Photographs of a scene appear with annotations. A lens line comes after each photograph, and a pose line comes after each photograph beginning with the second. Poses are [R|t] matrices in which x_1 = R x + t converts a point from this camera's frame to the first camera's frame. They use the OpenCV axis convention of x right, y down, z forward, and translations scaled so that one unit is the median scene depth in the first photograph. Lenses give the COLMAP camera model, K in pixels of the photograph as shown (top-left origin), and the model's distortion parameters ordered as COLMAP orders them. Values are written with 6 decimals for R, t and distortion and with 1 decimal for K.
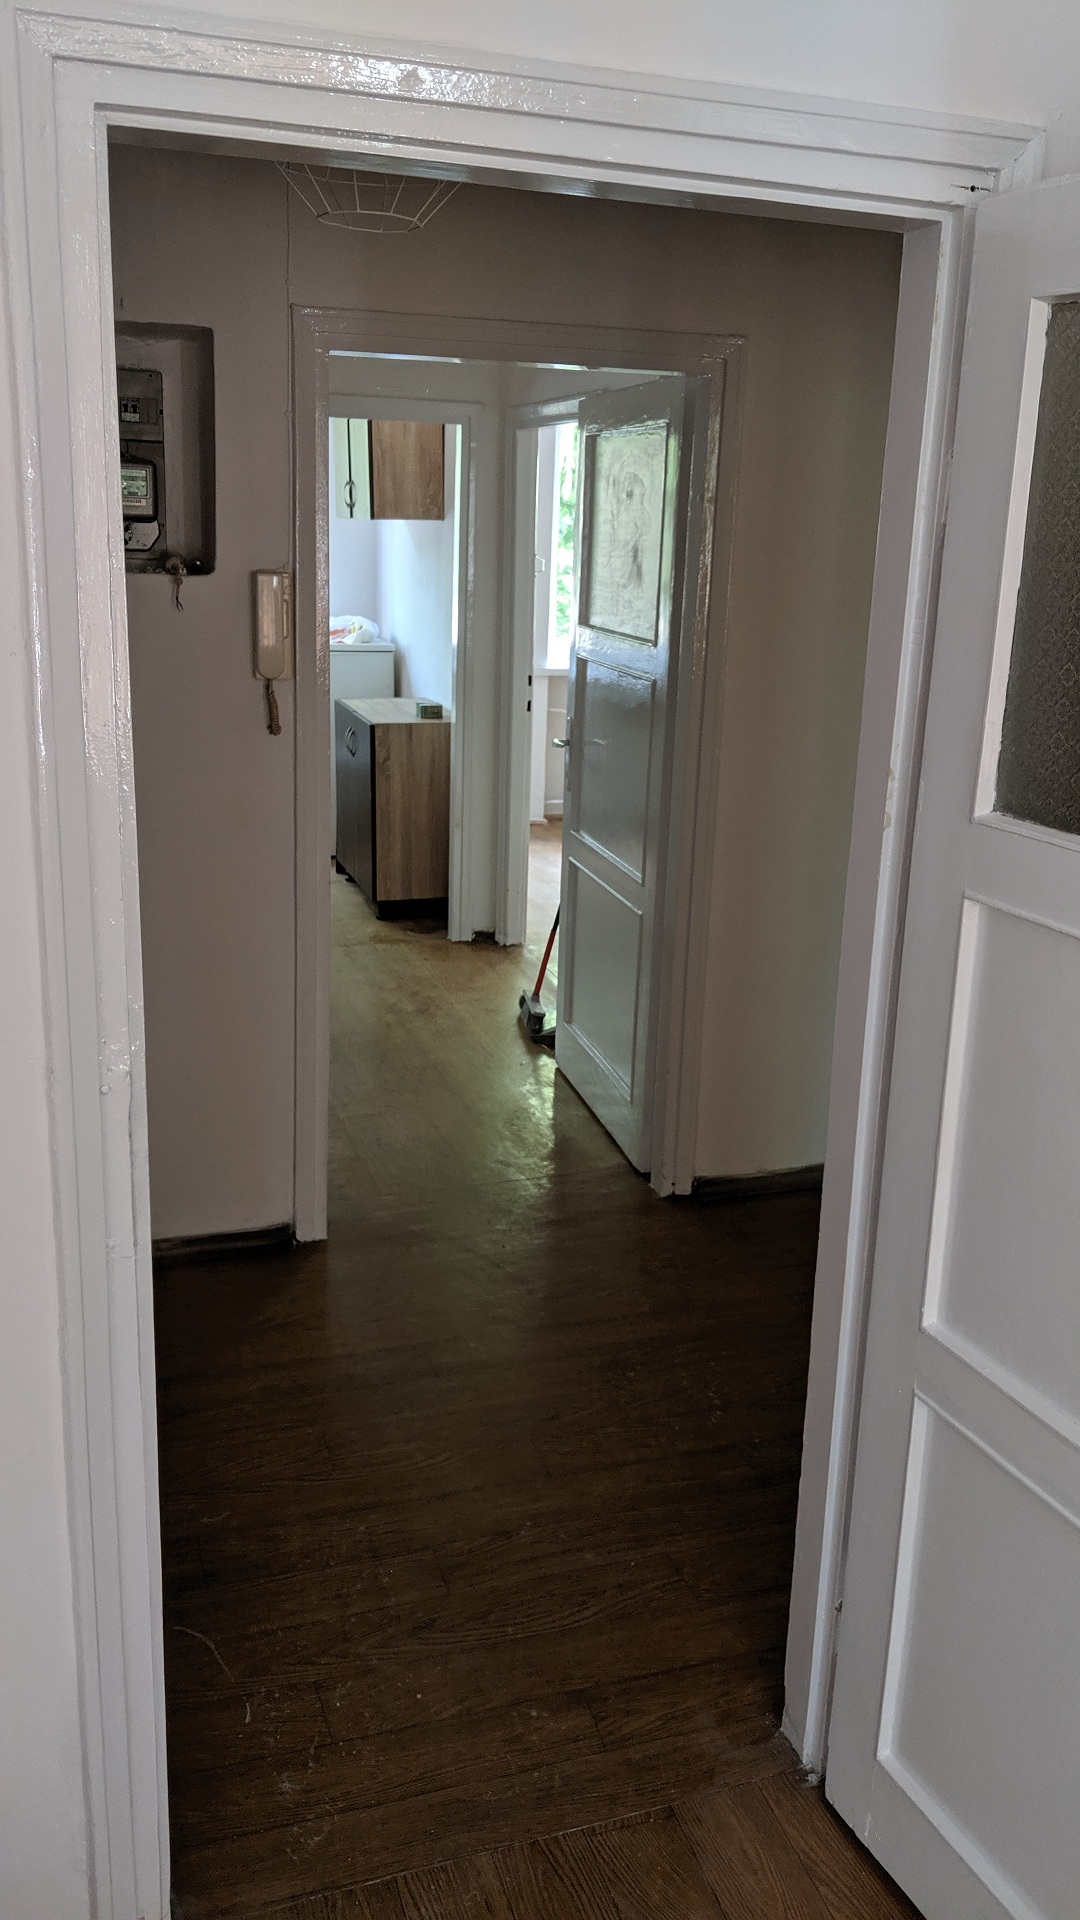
lens RADIAL K [[1564.8, 0, 526.1], [0, 1564.8, 941.7], [0, 0, 1]] dist [0.010665, -0.002593]
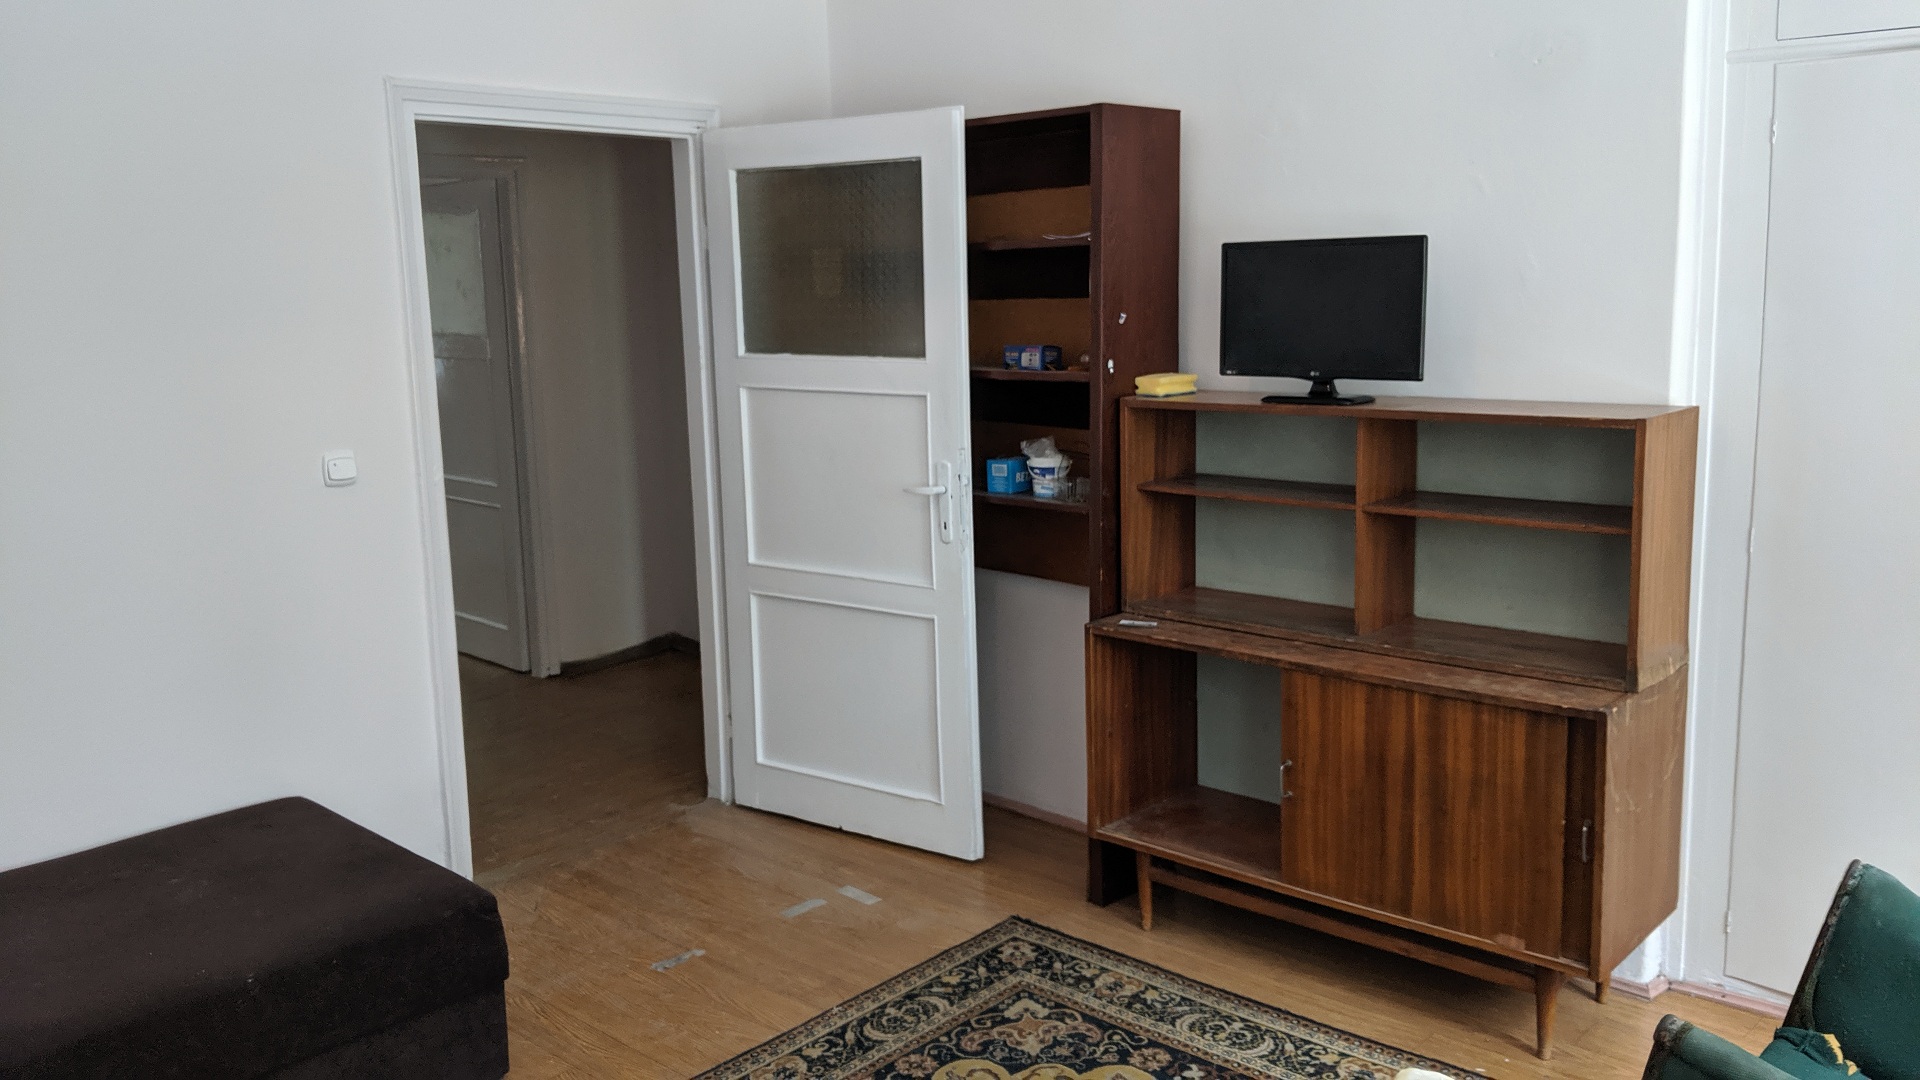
lens RADIAL K [[1564.8, 0, 952.6], [0, 1564.8, 541.4], [0, 0, 1]] dist [0.010665, -0.002593]
pose [[0.868034, -0.130491, 0.479050, -0.699116], [0.174227, 0.983545, -0.047786, 0.412661], [-0.464932, 0.124943, 0.876486, -1.433485]]
